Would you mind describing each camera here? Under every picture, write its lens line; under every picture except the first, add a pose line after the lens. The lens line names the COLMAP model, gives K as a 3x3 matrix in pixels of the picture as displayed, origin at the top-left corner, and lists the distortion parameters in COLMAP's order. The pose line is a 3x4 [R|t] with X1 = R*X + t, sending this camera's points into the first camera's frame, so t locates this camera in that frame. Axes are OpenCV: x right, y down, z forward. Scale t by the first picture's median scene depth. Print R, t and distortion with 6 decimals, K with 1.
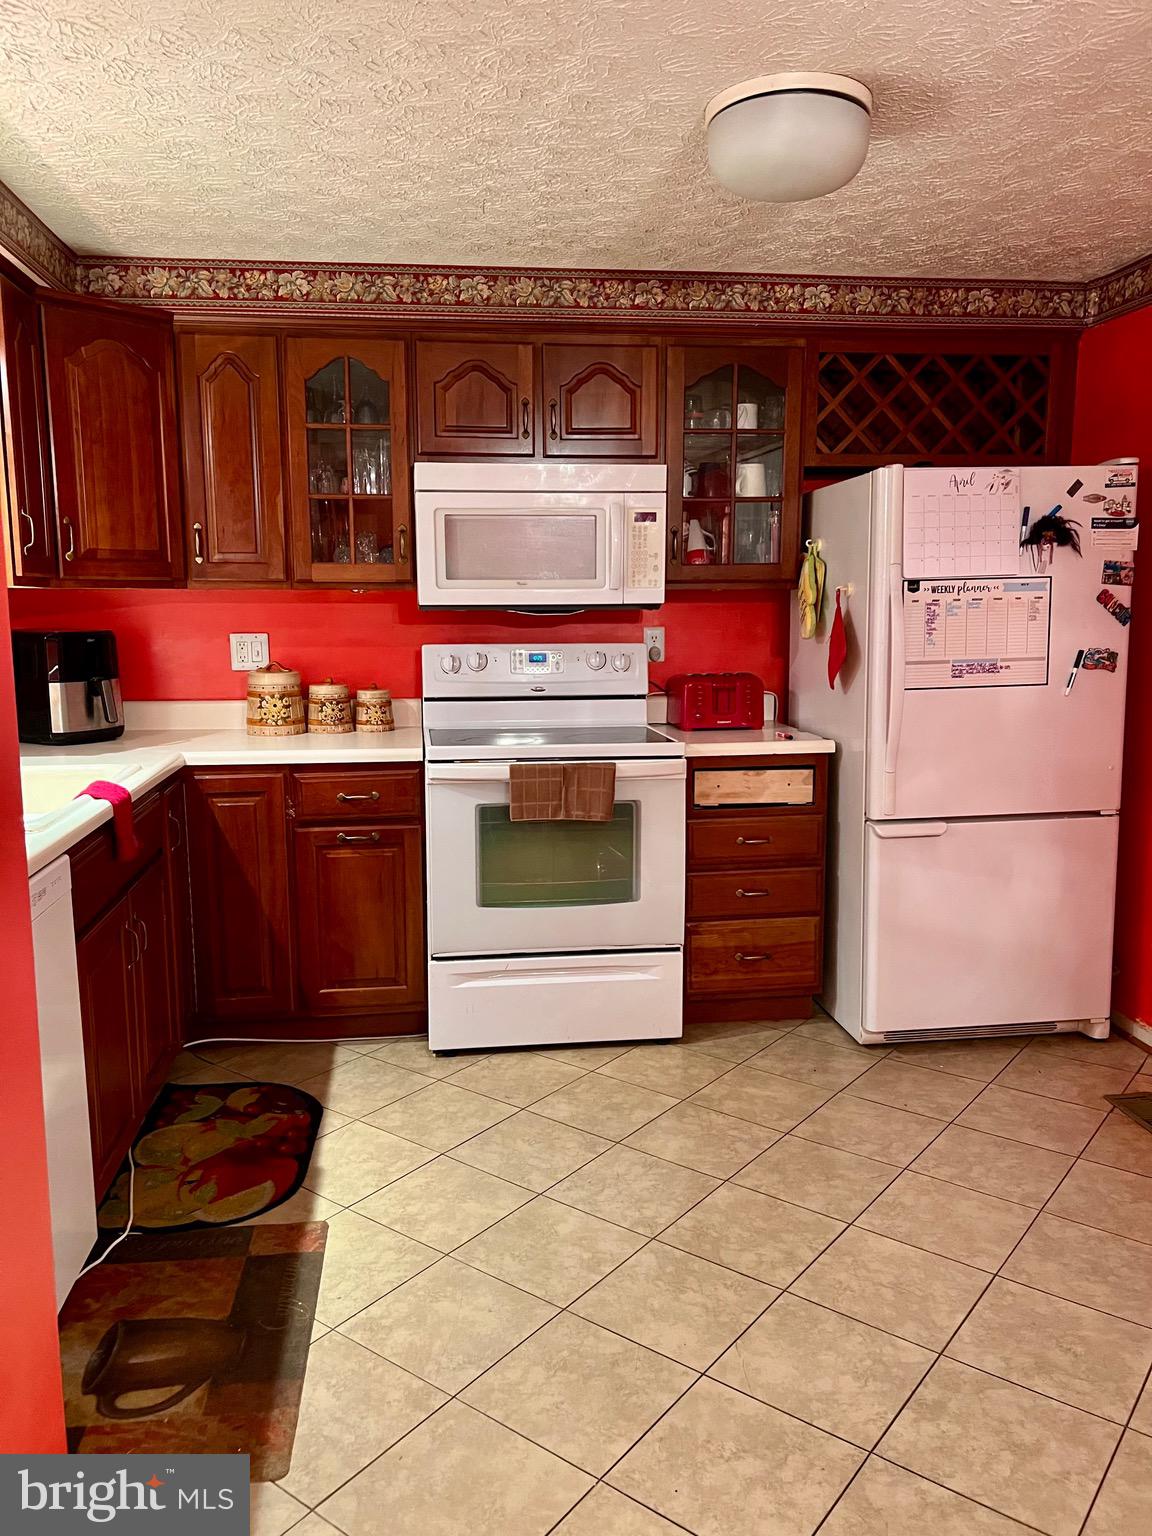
lens RADIAL K [[1147.4, 0, 564.2], [0, 1147.4, 773.1], [0, 0, 1]] dist [0.043924, -0.051773]
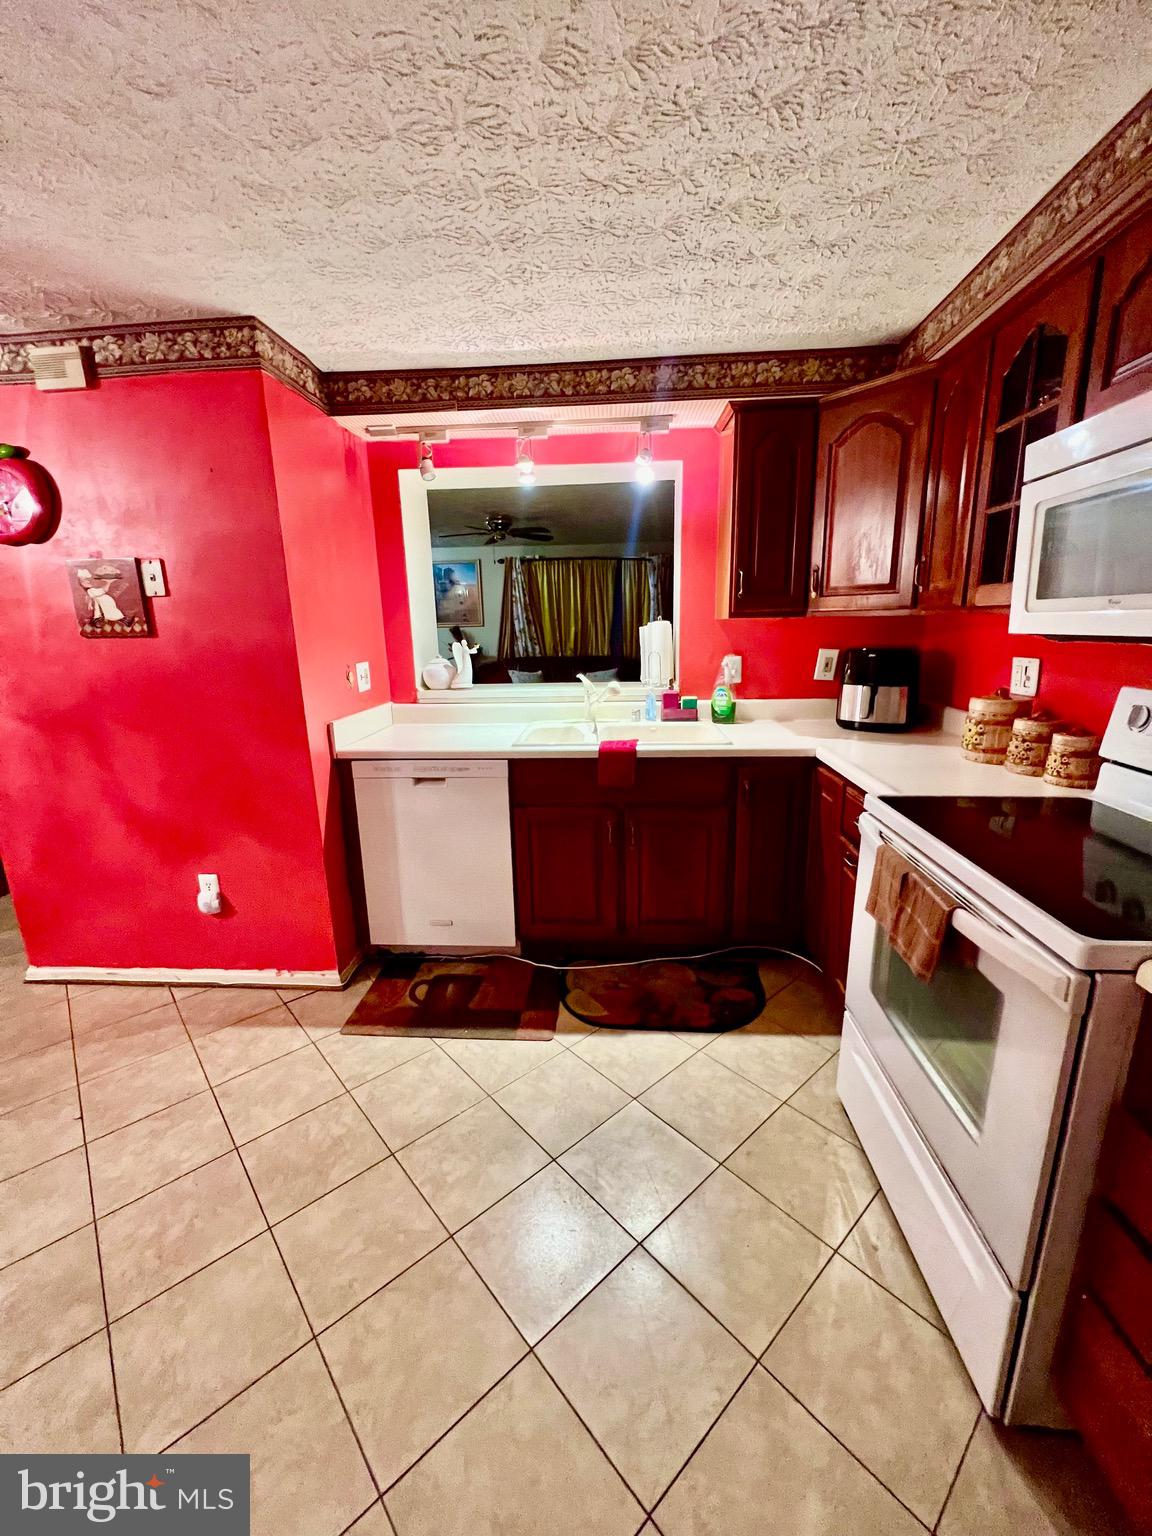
lens RADIAL K [[609.9, 0, 578.6], [0, 609.9, 767.9], [0, 0, 1]] dist [-0.007210, 0.001240]
pose [[-0.182688, 0.232831, -0.955204, 0.382092], [-0.127652, 0.957713, 0.257857, -0.139631], [0.974849, 0.169041, -0.145242, 0.861824]]
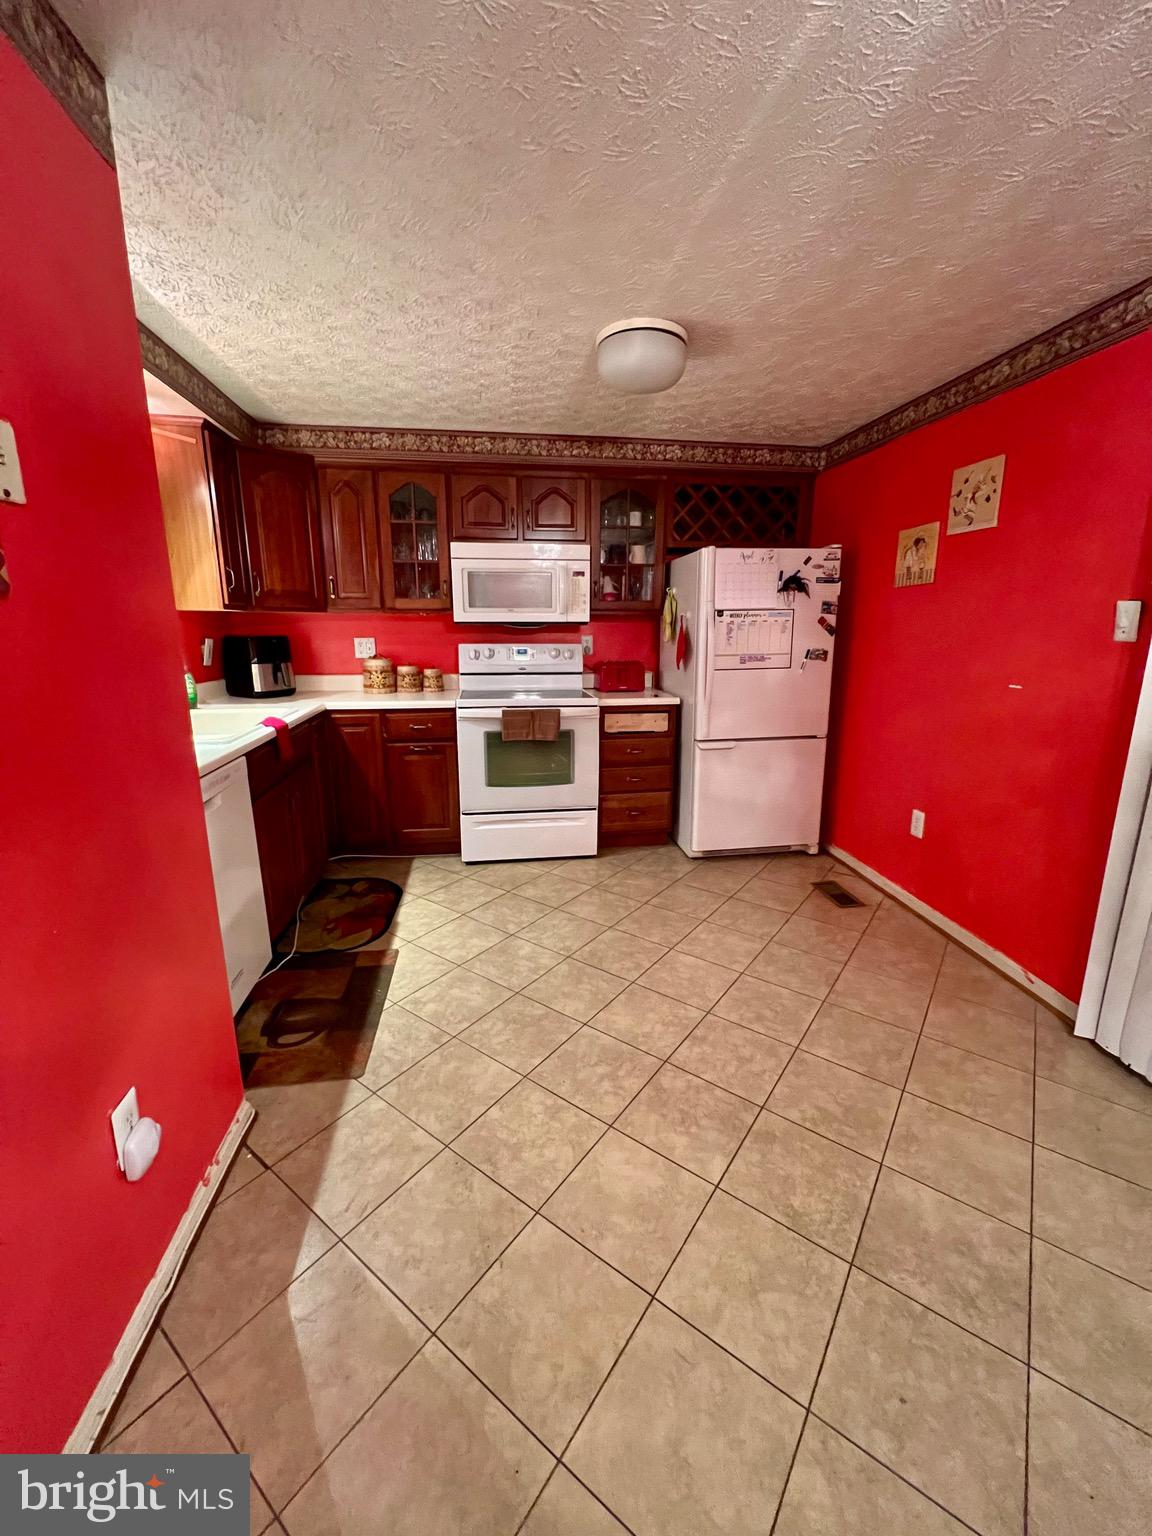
lens RADIAL K [[609.9, 0, 579.7], [0, 609.9, 766.8], [0, 0, 1]] dist [-0.007210, 0.001240]
pose [[0.999684, 0.001046, 0.025127, 0.053830], [-0.003064, 0.996757, 0.080414, 0.005179], [-0.024961, -0.080465, 0.996445, 0.011999]]
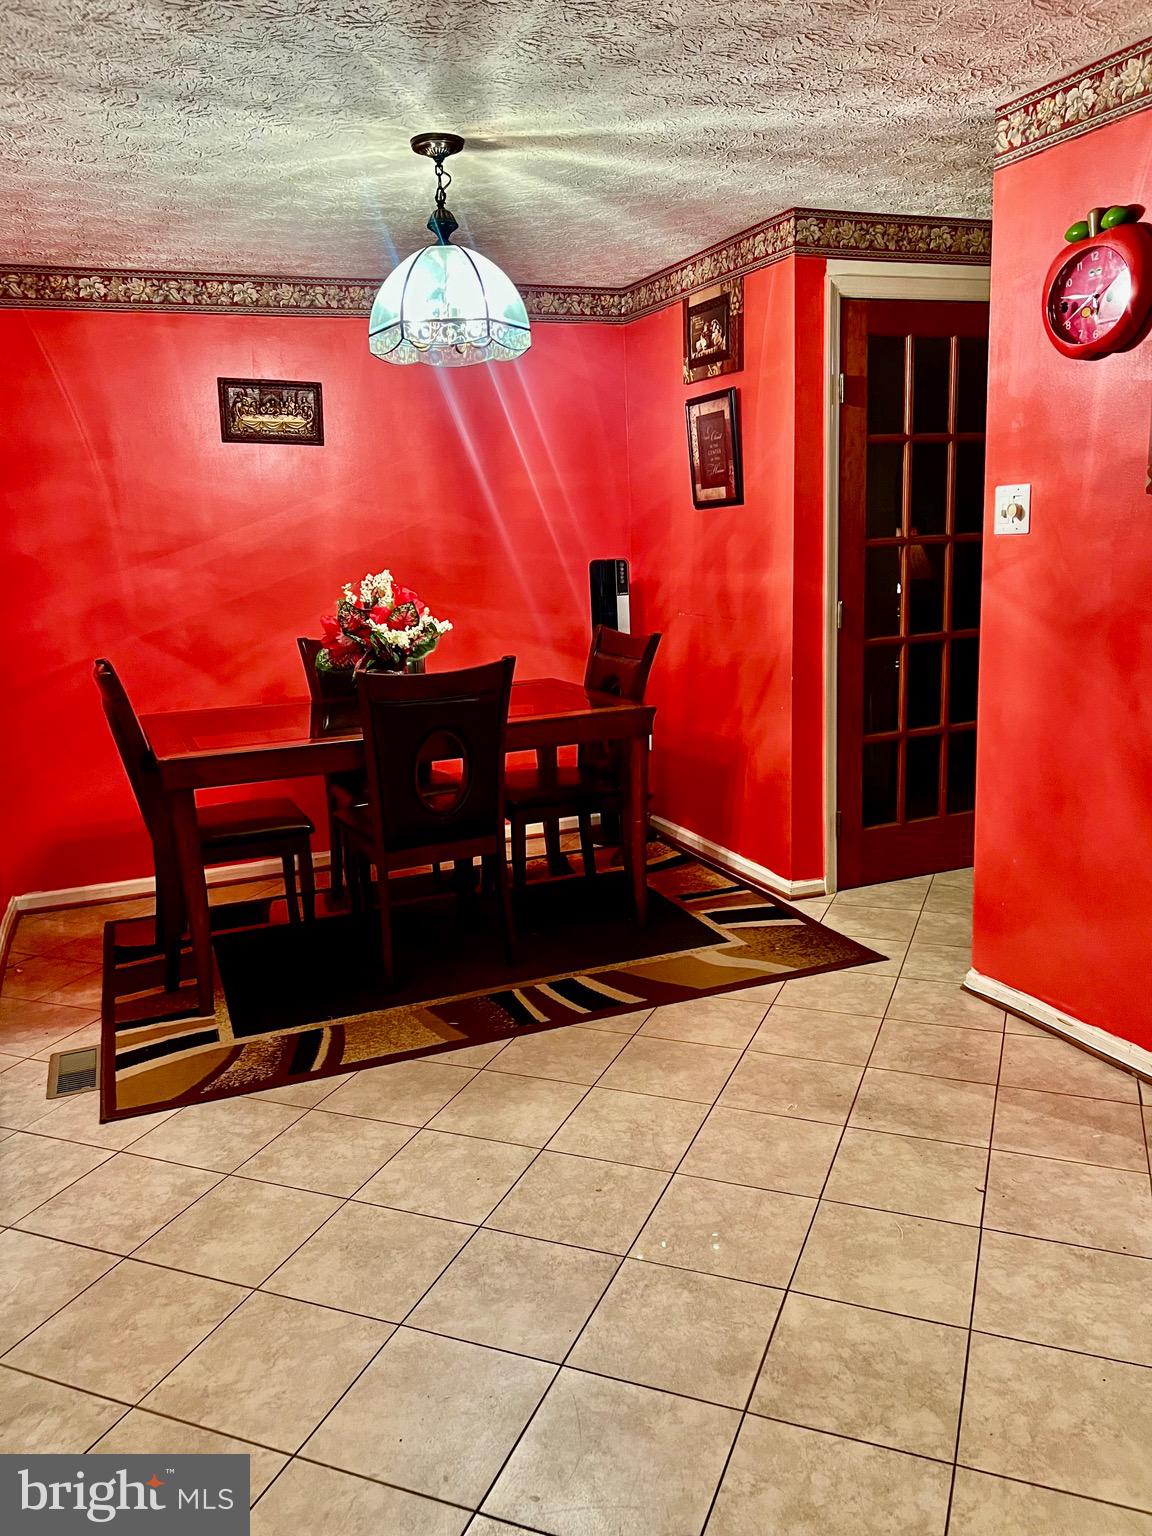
lens RADIAL K [[1147.4, 0, 575.4], [0, 1147.4, 783.9], [0, 0, 1]] dist [0.043924, -0.051773]
pose [[-0.963089, 0.101109, -0.249471, 0.415312], [0.006998, 0.935867, 0.352283, -0.133674], [0.269091, 0.337535, -0.902031, 0.895111]]
